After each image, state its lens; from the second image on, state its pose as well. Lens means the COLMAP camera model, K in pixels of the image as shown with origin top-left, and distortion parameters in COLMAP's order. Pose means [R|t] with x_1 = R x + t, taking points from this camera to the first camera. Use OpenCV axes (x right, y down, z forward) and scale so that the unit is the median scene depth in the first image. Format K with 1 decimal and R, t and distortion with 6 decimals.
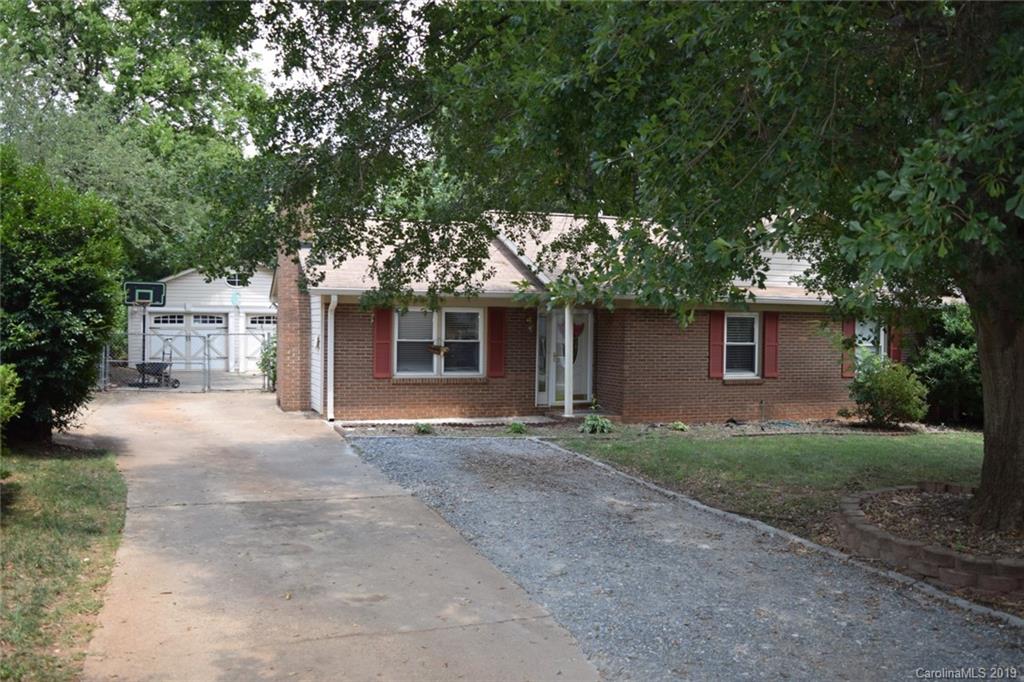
lens RADIAL K [[943.2, 0, 512.0], [0, 943.2, 341.0], [0, 0, 1]] dist [-0.008423, -0.004733]
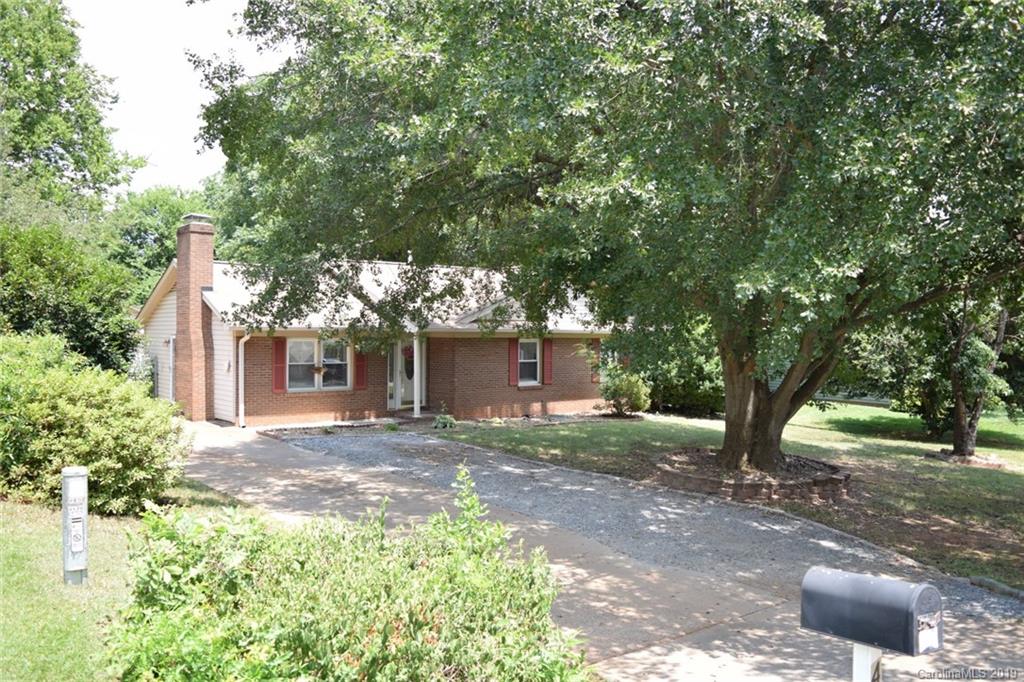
lens RADIAL K [[815.2, 0, 512.0], [0, 815.2, 341.0], [0, 0, 1]] dist [-0.001191, -0.000550]
pose [[0.952677, -0.009008, 0.303850, -0.163443], [0.010994, 0.999928, -0.004827, -0.022560], [-0.303785, 0.007939, 0.952708, -0.170756]]
